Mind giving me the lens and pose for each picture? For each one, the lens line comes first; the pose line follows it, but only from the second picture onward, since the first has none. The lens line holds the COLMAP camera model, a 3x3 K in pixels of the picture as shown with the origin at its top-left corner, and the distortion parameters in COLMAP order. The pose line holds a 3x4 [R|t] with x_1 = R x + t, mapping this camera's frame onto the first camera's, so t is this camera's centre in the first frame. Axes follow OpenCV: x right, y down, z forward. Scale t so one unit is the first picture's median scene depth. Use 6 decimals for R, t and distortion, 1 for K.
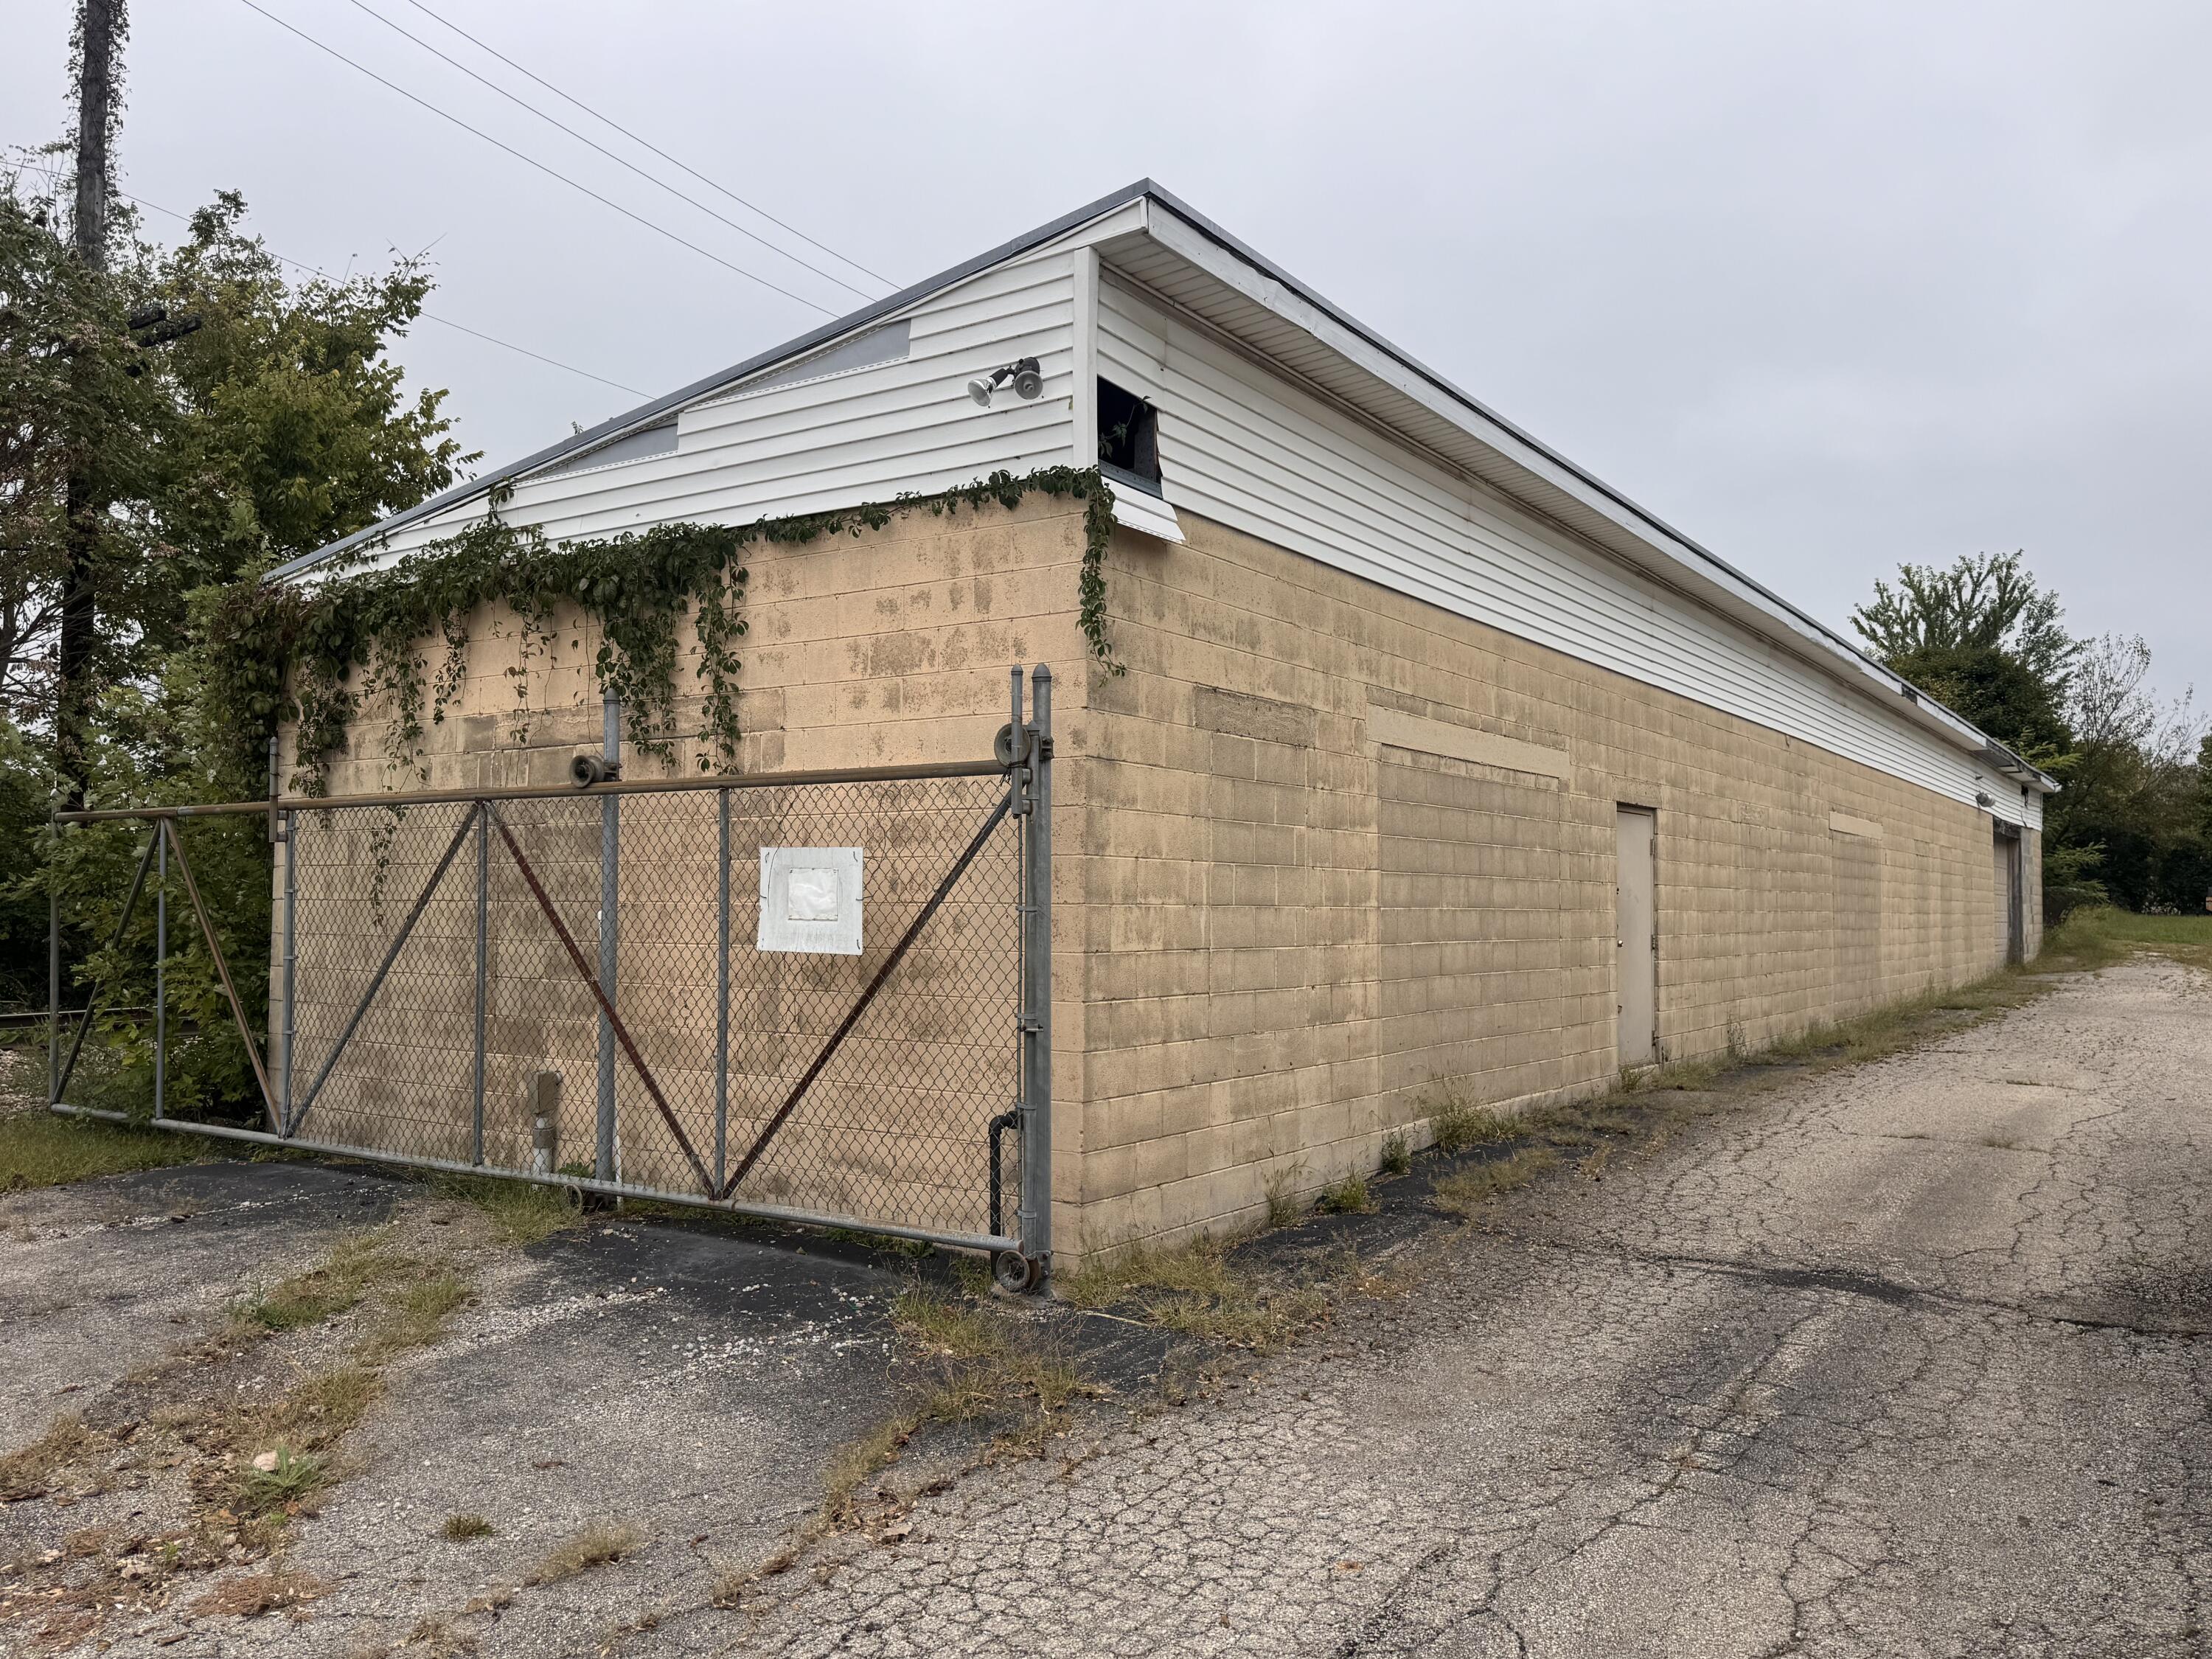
lens RADIAL K [[1649.4, 0, 1106.0], [0, 1649.4, 829.5], [0, 0, 1]] dist [0.003799, 0.001579]
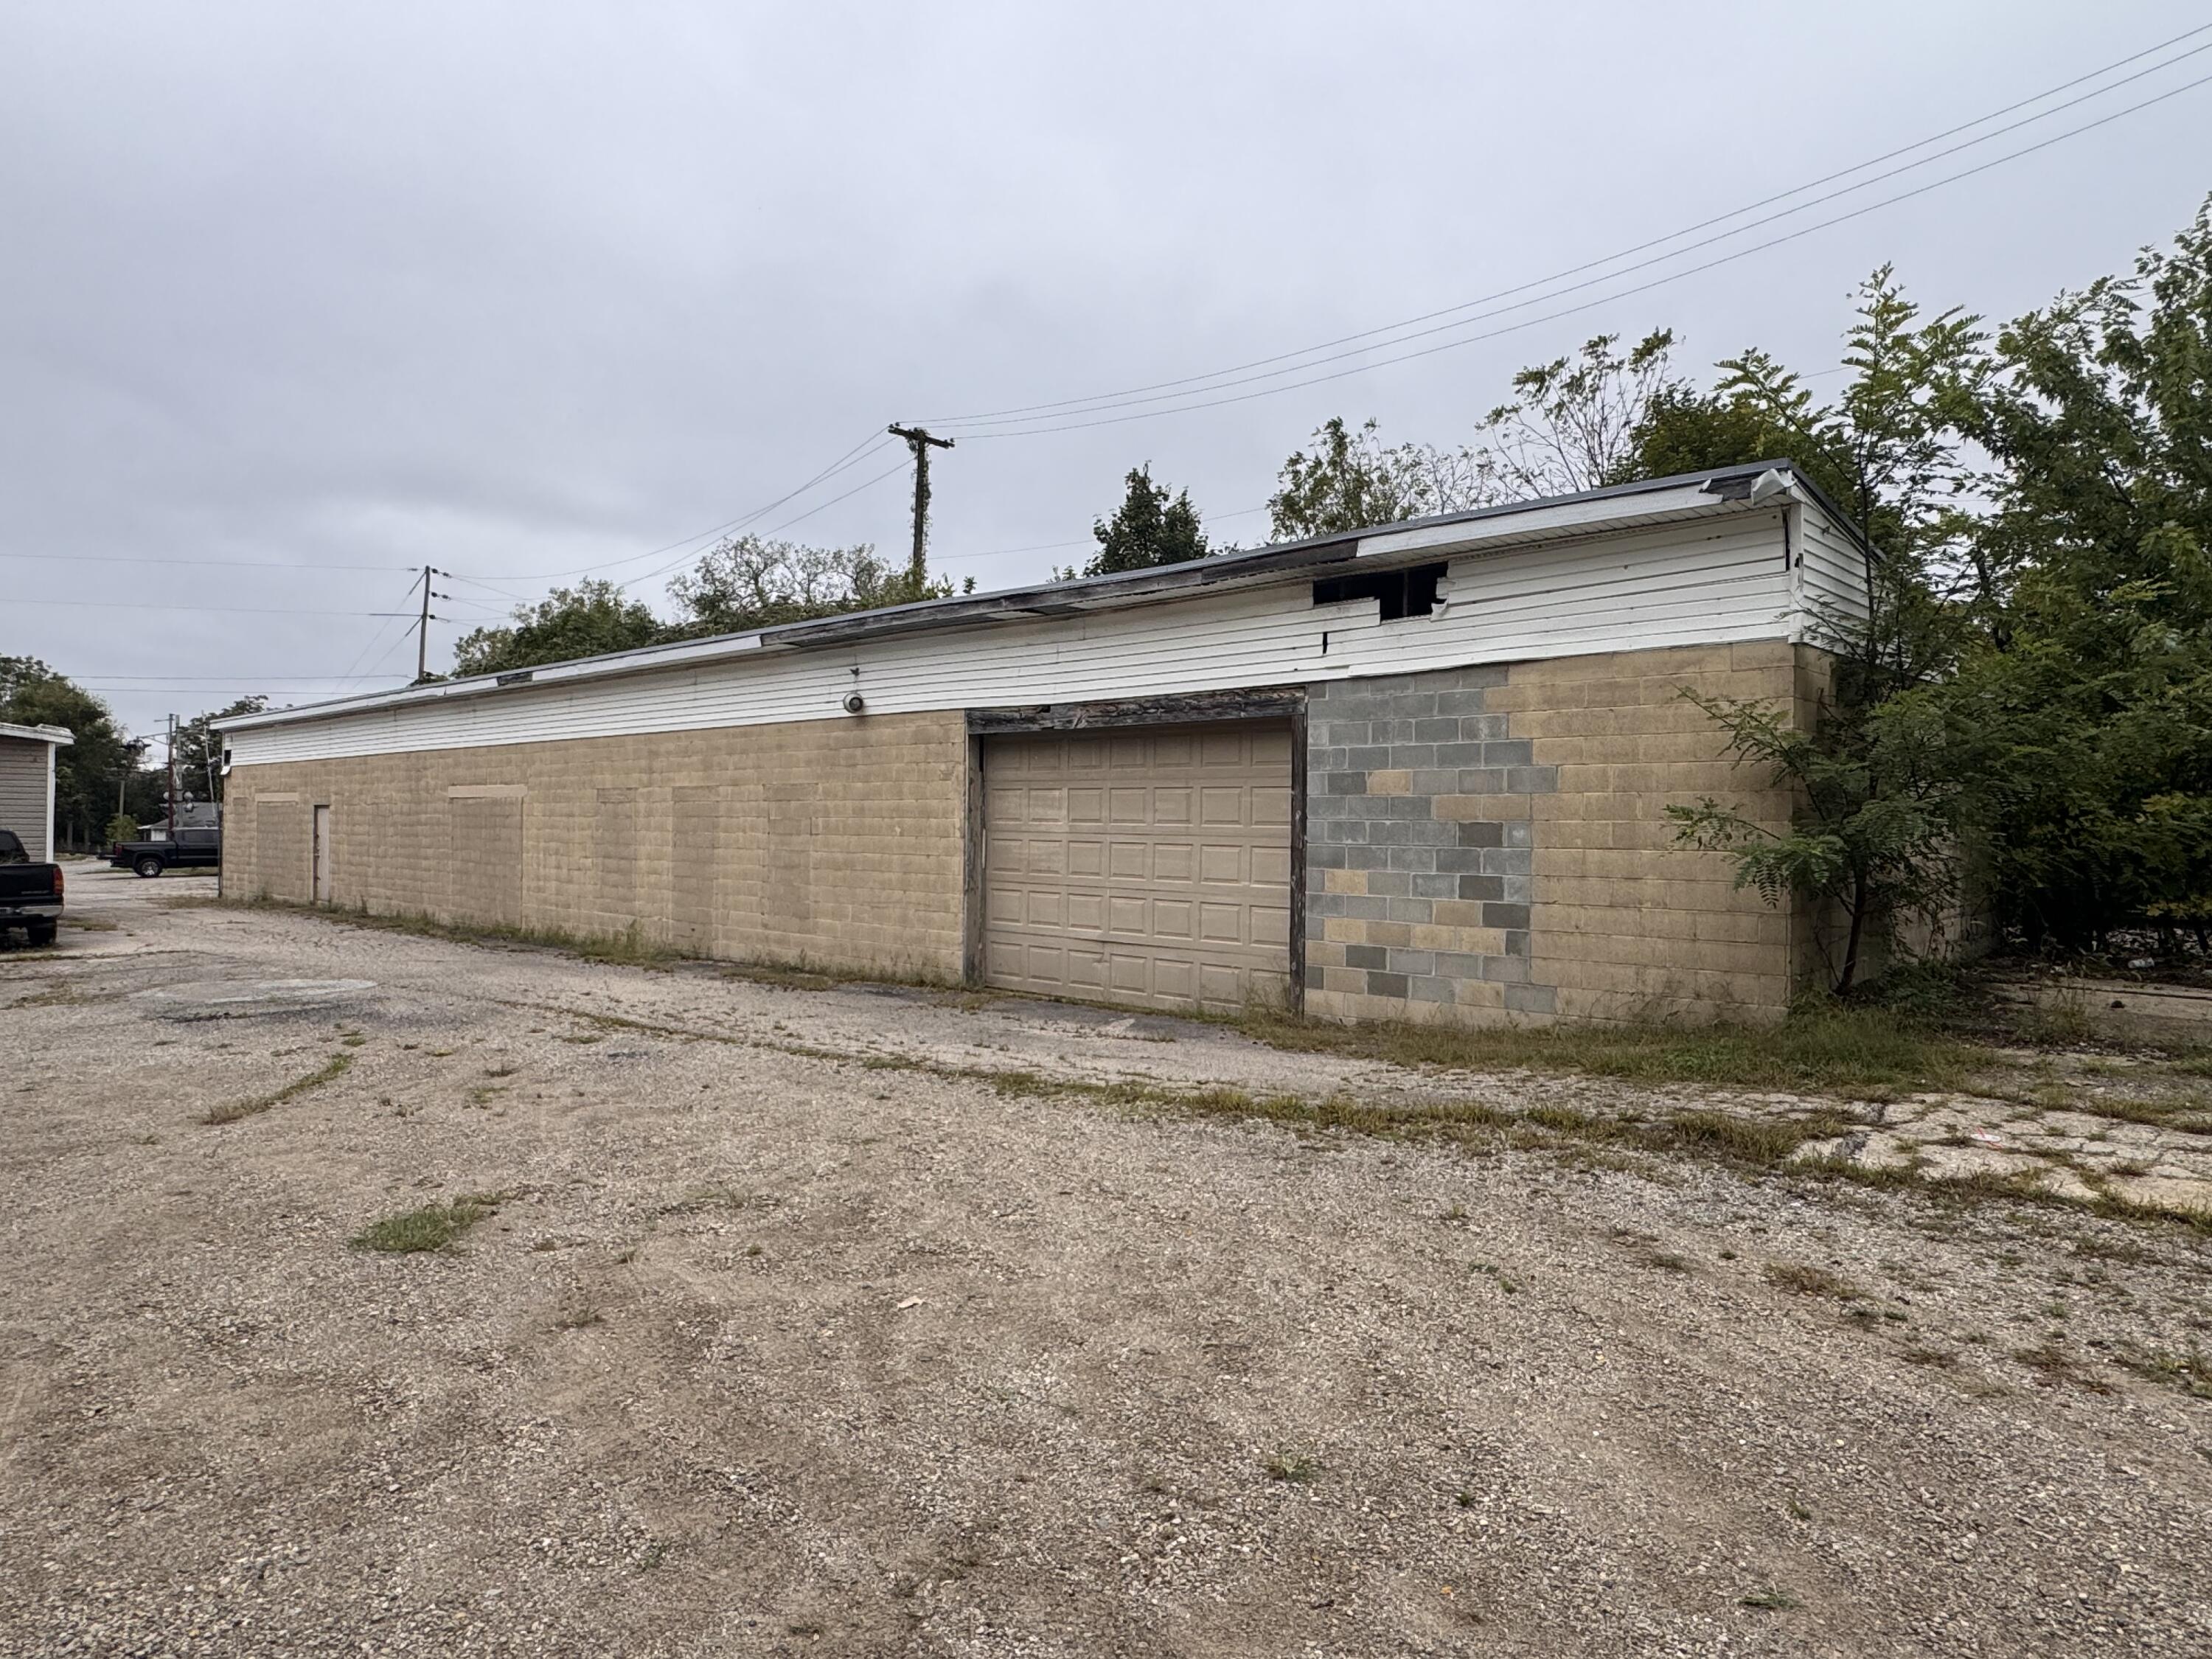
lens RADIAL K [[1377.6, 0, 1106.0], [0, 1377.6, 829.5], [0, 0, 1]] dist [-0.004845, -0.000393]
pose [[-0.145955, -0.017035, -0.989145, 2.076367], [0.026675, 0.999420, -0.021148, 0.094454], [0.988932, -0.029472, -0.145416, 2.278039]]
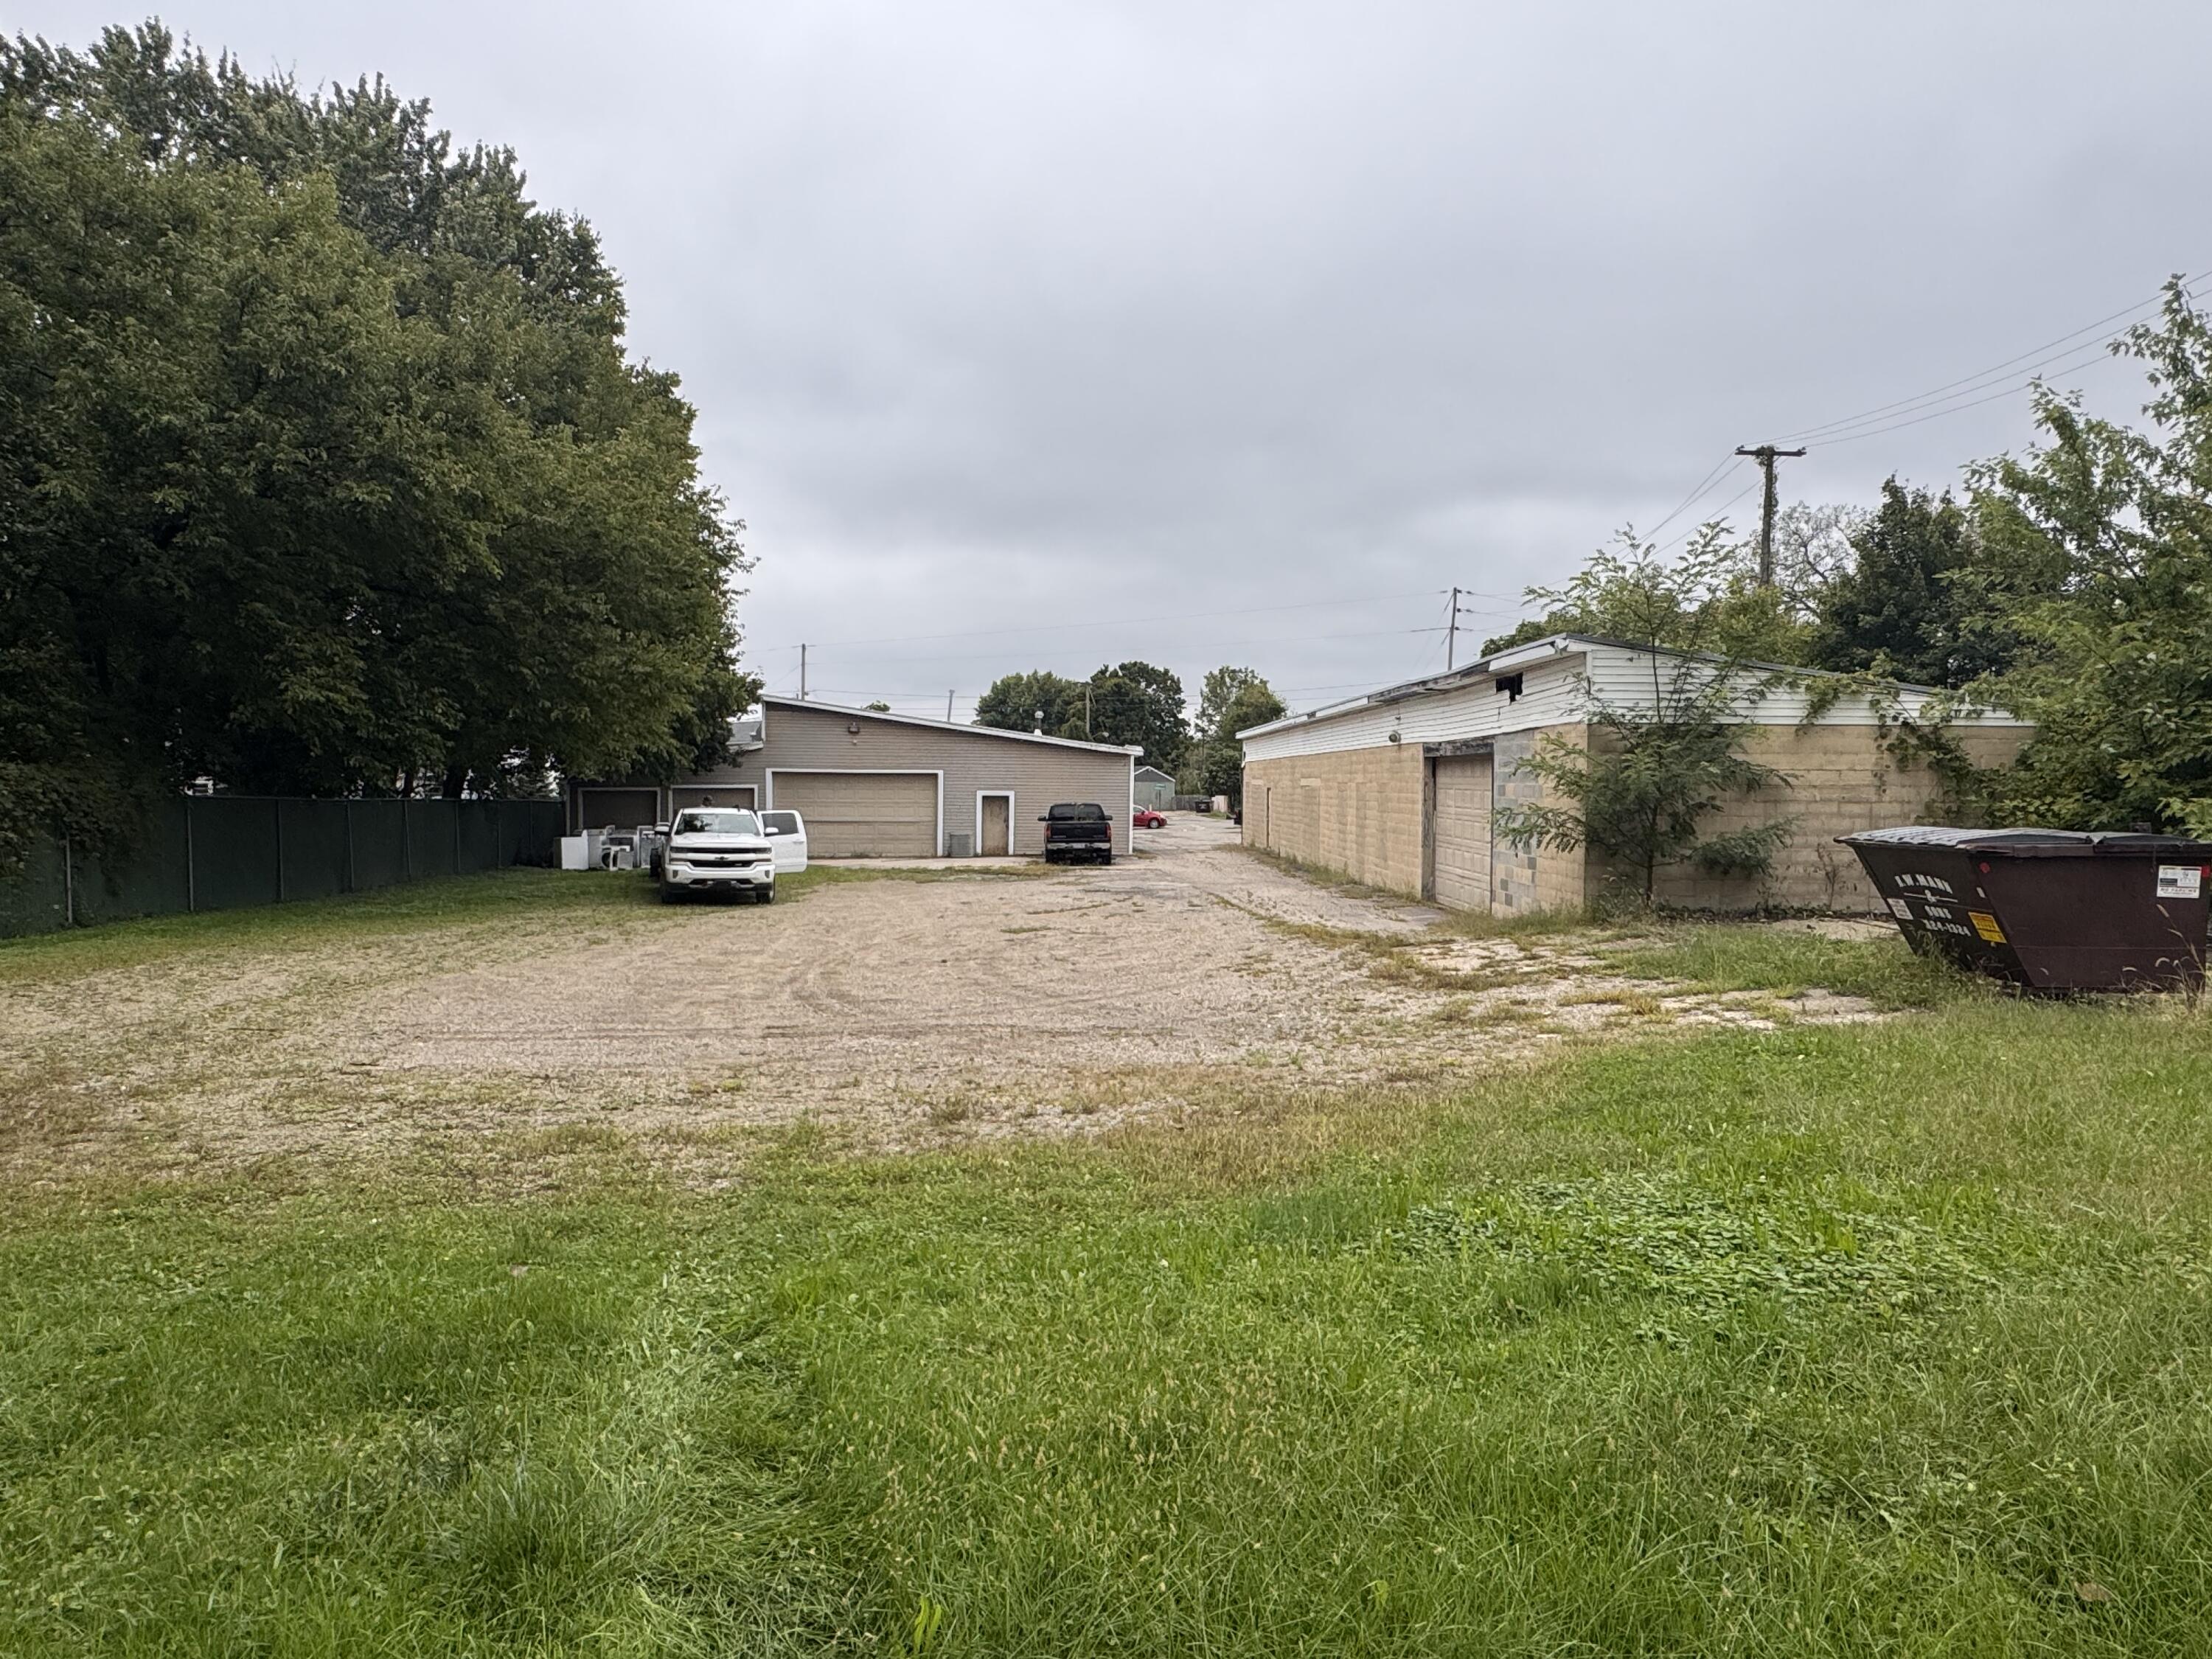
lens RADIAL K [[1377.6, 0, 1106.0], [0, 1377.6, 829.5], [0, 0, 1]] dist [-0.004845, -0.000393]
pose [[-0.807112, -0.003221, -0.590389, 2.463826], [0.001274, 0.999973, -0.007197, 0.106169], [0.590396, -0.006561, -0.807087, 3.214235]]
